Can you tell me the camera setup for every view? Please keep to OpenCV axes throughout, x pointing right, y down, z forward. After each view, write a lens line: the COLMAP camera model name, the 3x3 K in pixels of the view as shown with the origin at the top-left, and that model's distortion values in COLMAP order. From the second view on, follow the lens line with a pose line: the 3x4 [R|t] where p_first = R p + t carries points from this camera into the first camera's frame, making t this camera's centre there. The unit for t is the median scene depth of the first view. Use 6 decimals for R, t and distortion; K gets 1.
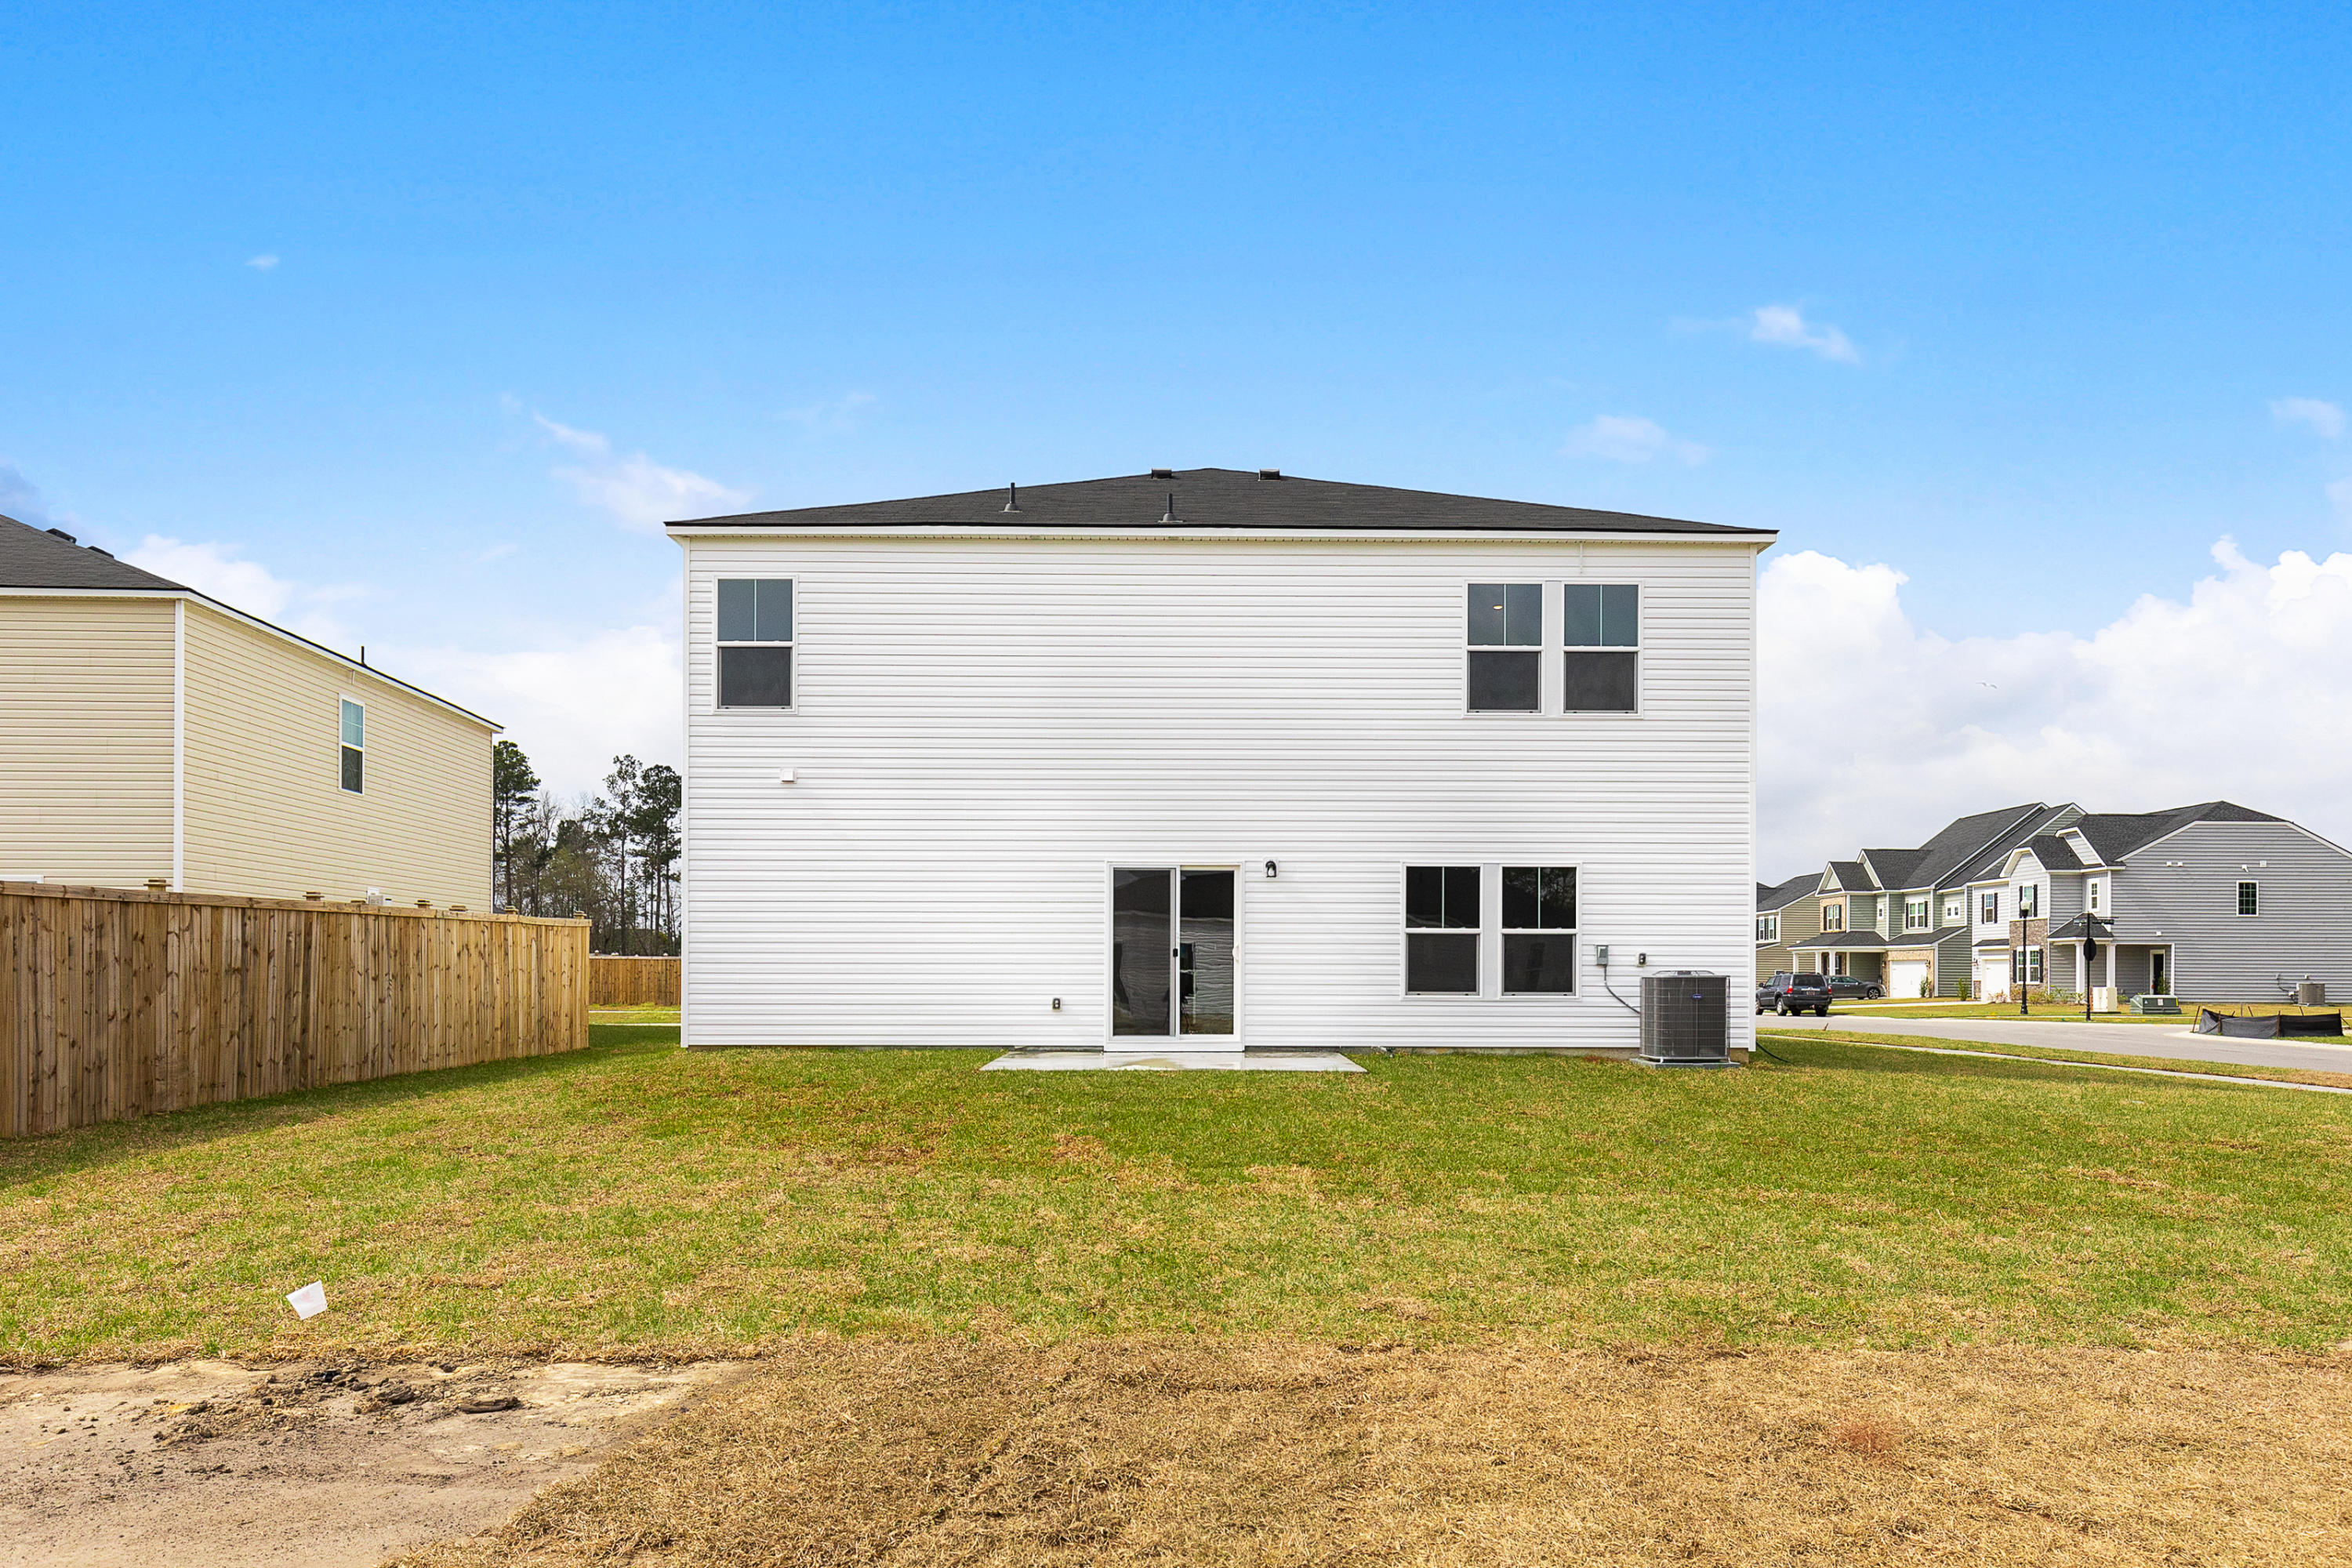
lens RADIAL K [[1660.5, 0, 1207.6], [0, 1660.5, 966.1], [0, 0, 1]] dist [-0.006244, -0.002006]
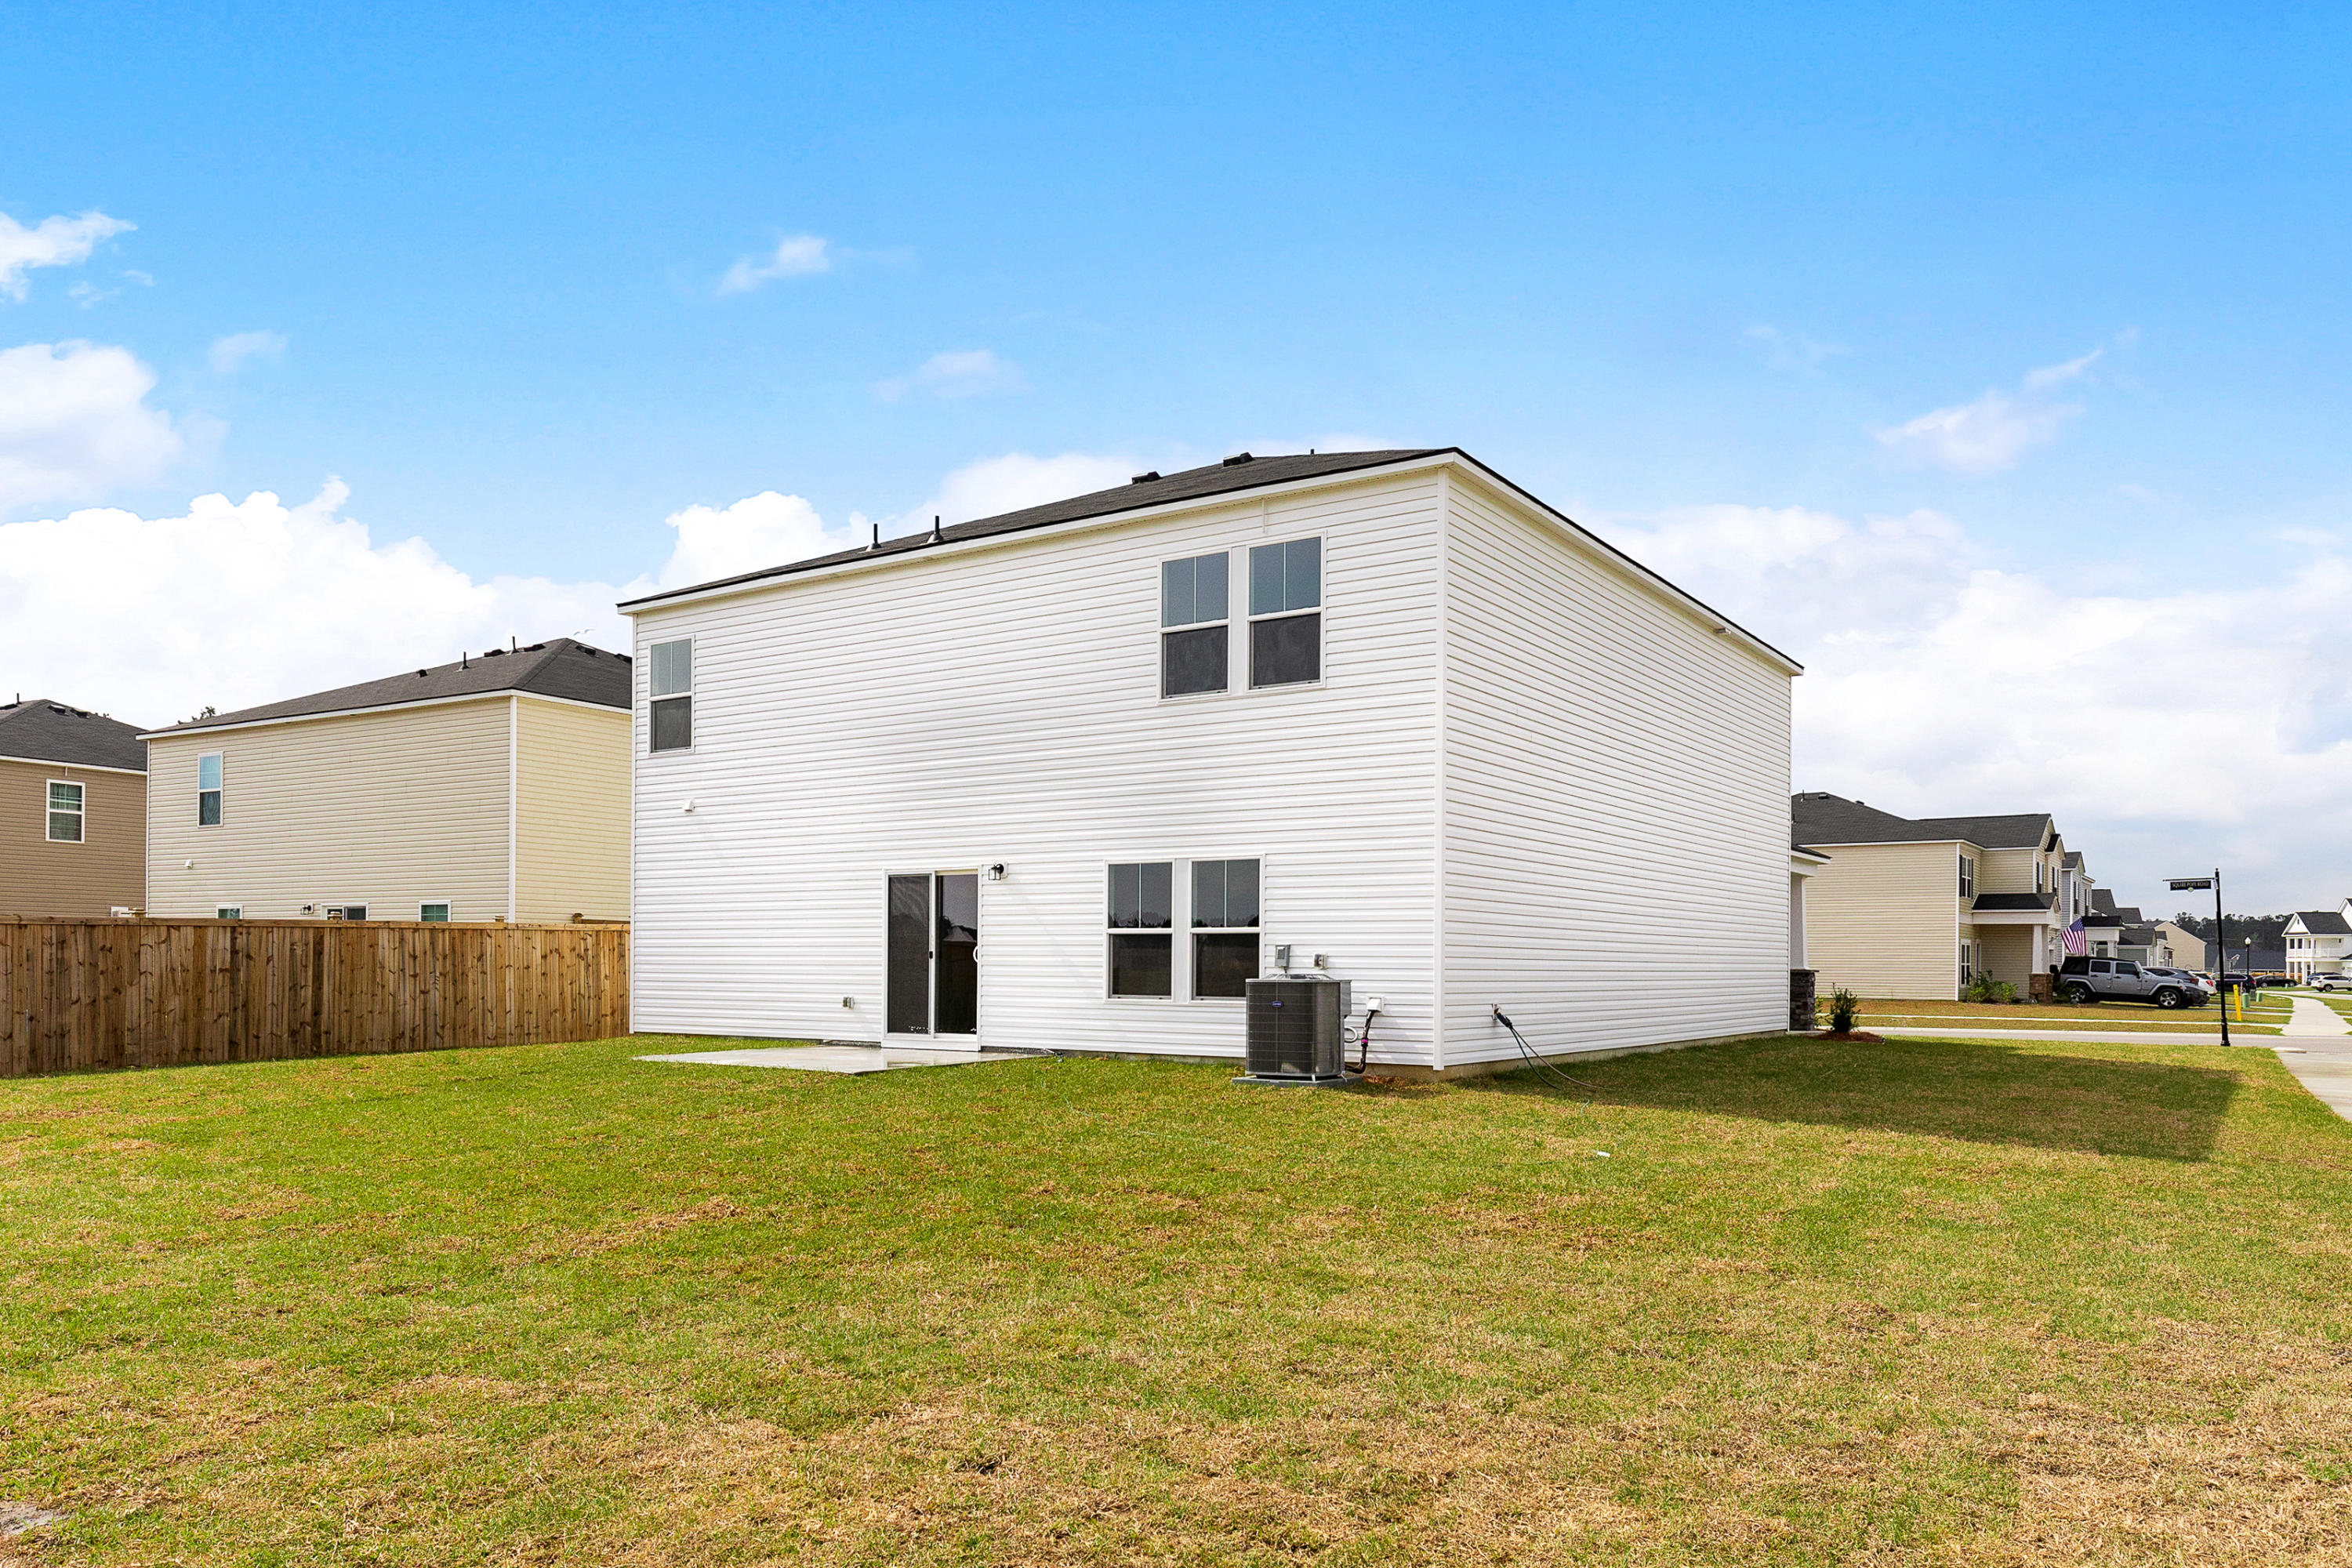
lens RADIAL K [[1660.5, 0, 1207.6], [0, 1660.5, 966.1], [0, 0, 1]] dist [-0.006244, -0.002006]
pose [[0.818694, 0.001761, -0.574227, 0.721807], [0.000337, 0.999994, 0.003547, -0.004472], [0.574230, -0.003098, 0.818688, 0.243231]]
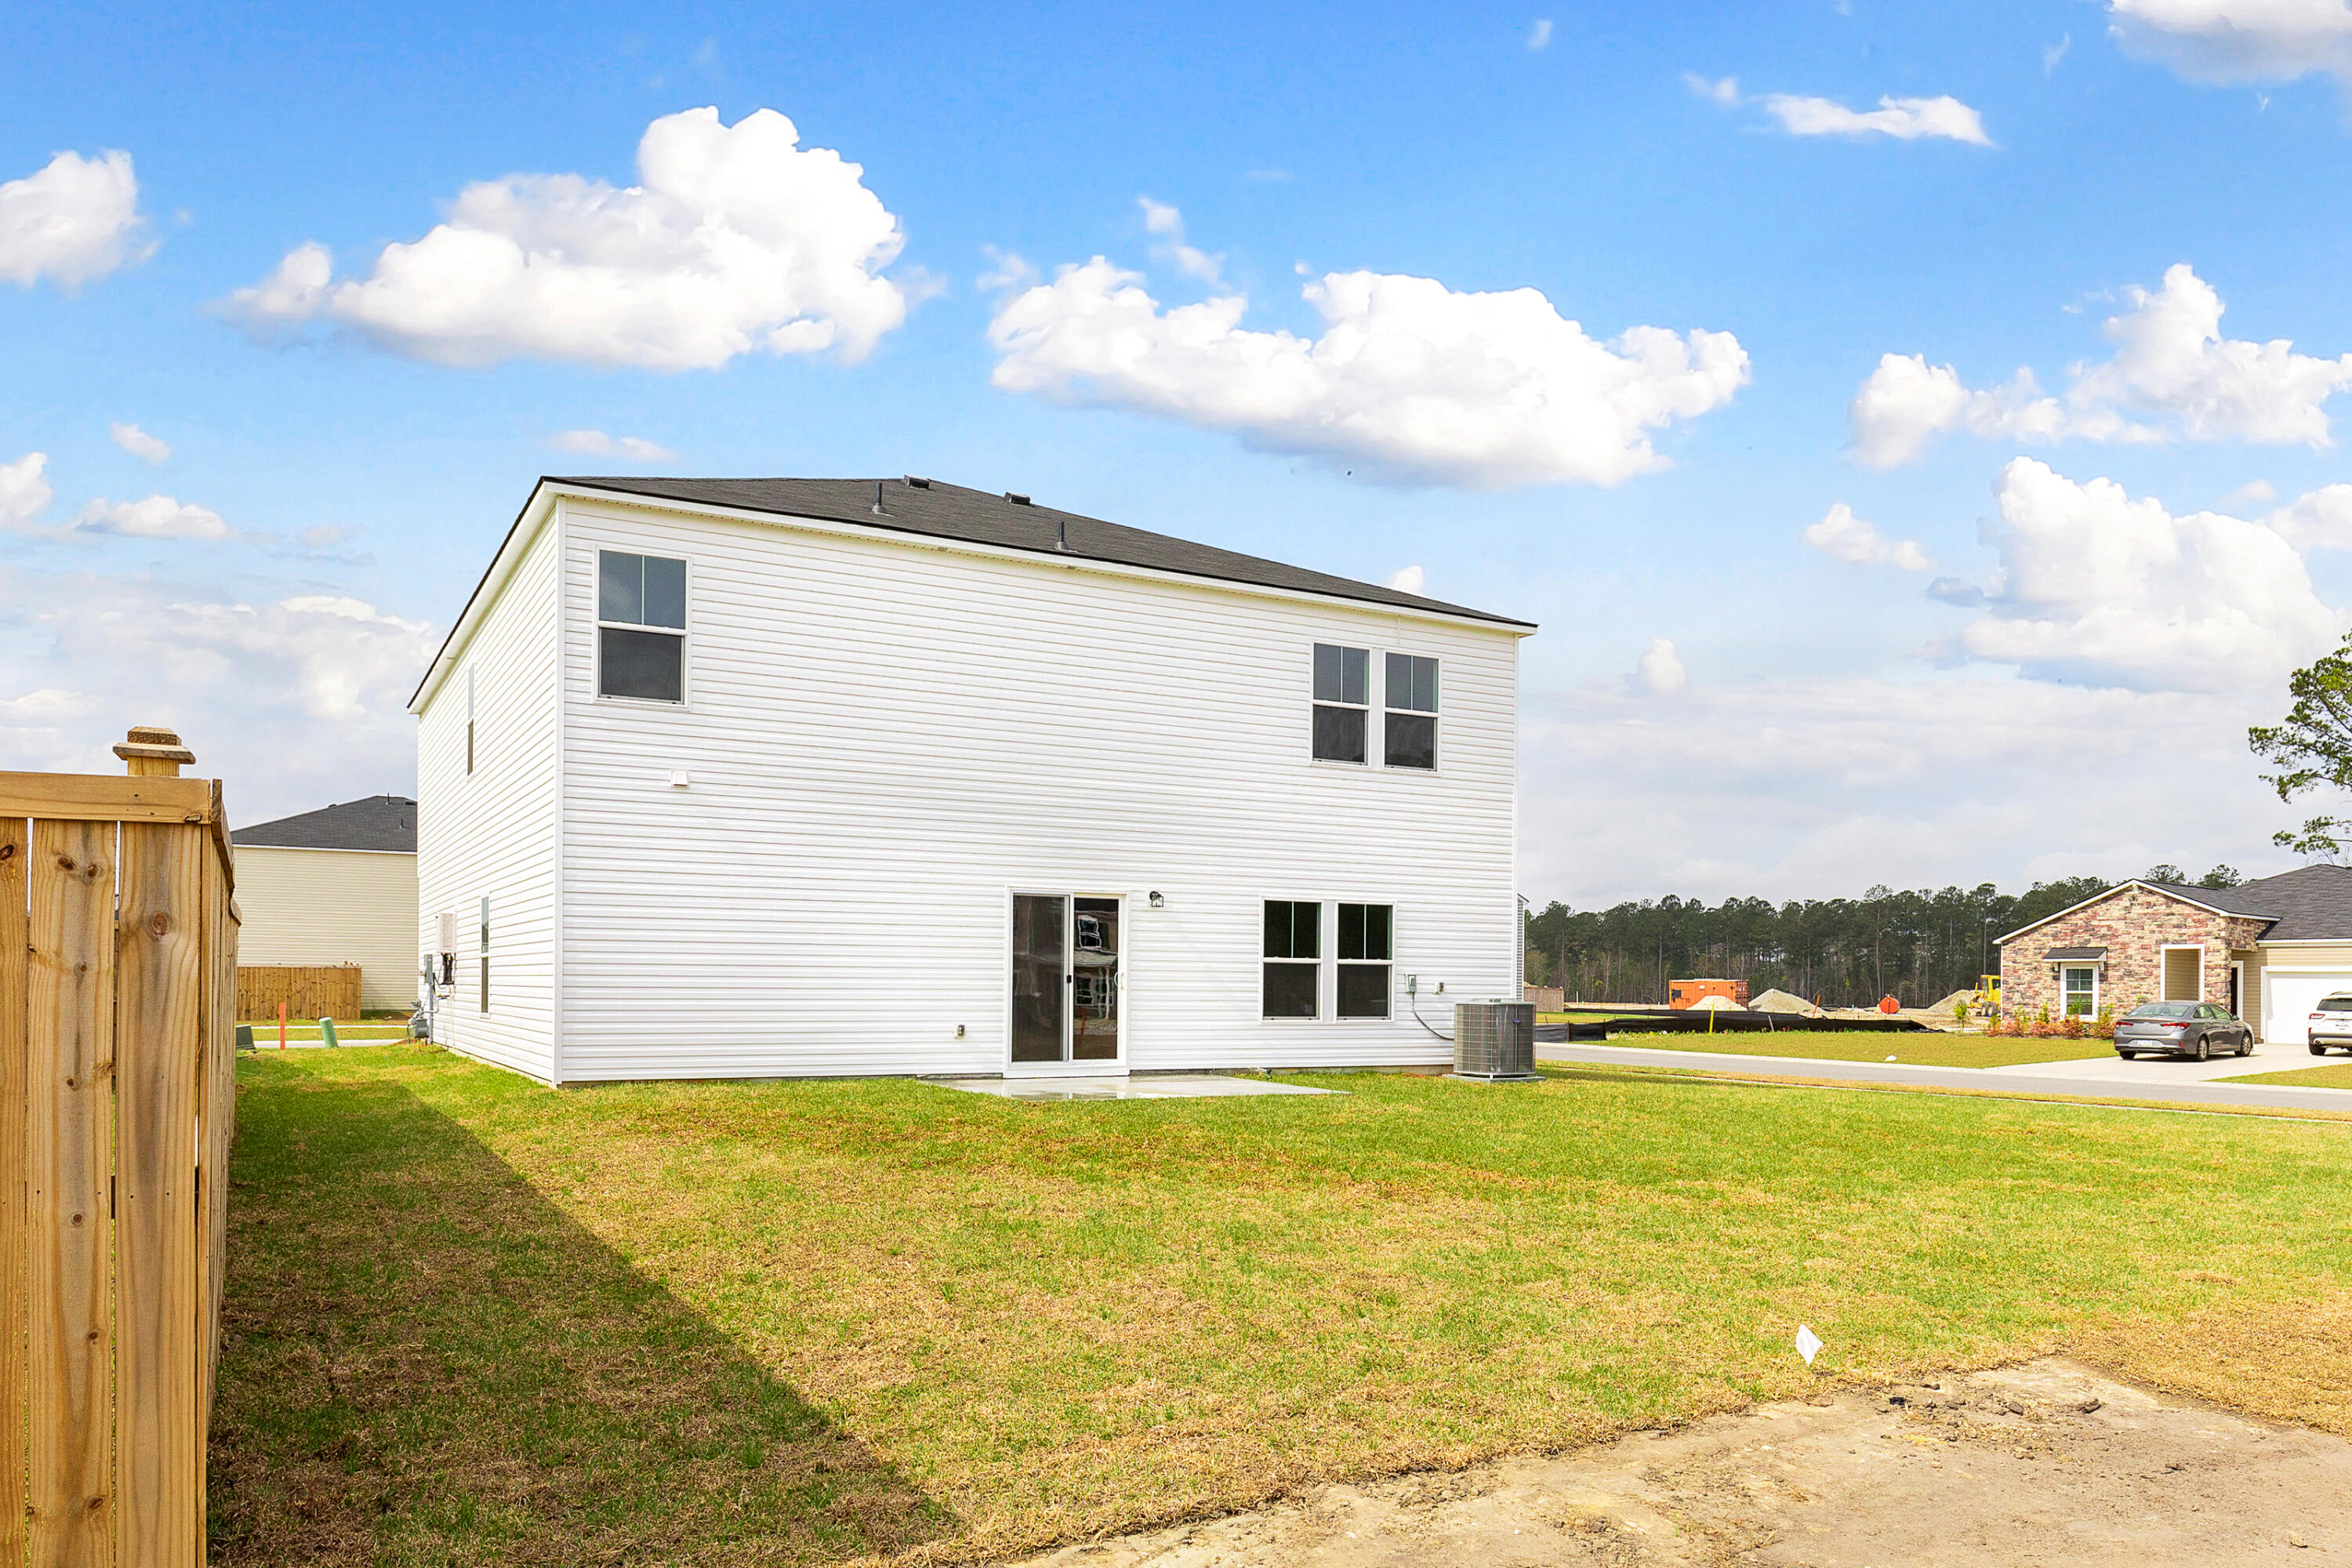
lens RADIAL K [[1660.5, 0, 1207.6], [0, 1660.5, 966.1], [0, 0, 1]] dist [-0.006244, -0.002006]
pose [[0.877200, 0.010999, 0.480000, -0.427993], [-0.012638, 0.999920, 0.000184, -0.017037], [-0.479959, -0.006228, 0.877269, 0.074245]]
